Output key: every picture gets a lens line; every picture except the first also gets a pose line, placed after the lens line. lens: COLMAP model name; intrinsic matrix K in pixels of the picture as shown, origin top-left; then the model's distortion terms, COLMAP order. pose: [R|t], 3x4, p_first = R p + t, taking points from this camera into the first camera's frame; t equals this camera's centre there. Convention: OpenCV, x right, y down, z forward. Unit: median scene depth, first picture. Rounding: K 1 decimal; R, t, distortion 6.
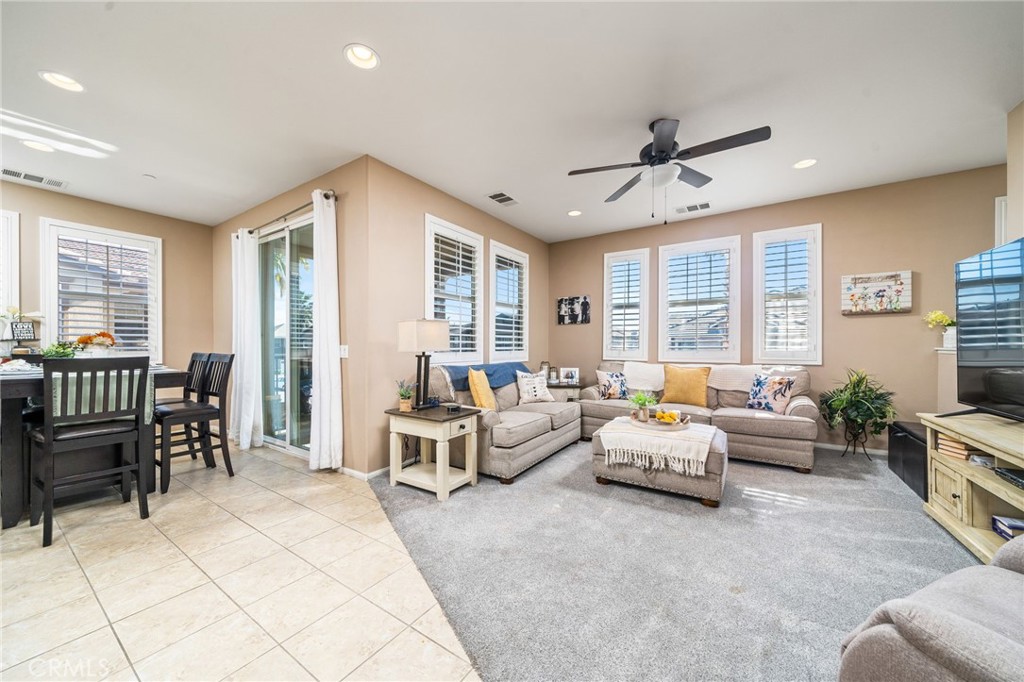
lens RADIAL K [[368.7, 0, 510.9], [0, 368.7, 347.7], [0, 0, 1]] dist [-0.000367, -0.000036]
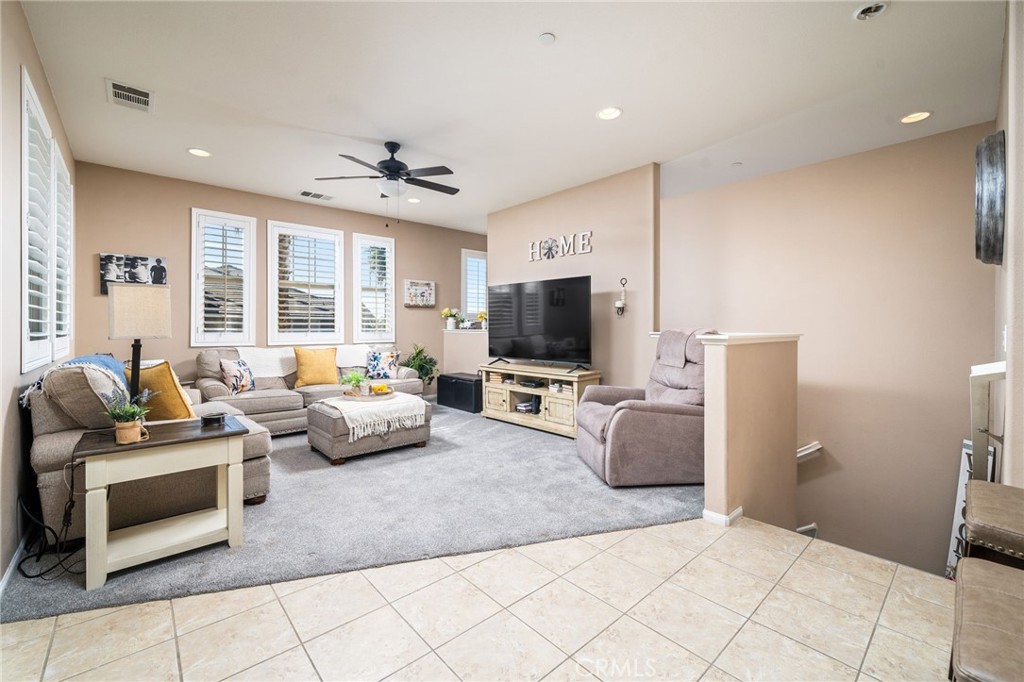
lens RADIAL K [[420.6, 0, 511.6], [0, 420.6, 327.7], [0, 0, 1]] dist [-0.000151, -0.000120]
pose [[0.250049, 0.002009, 0.968231, -0.614748], [0.006086, 0.999975, -0.003646, 0.001147], [-0.968214, 0.006805, 0.250031, 0.207739]]
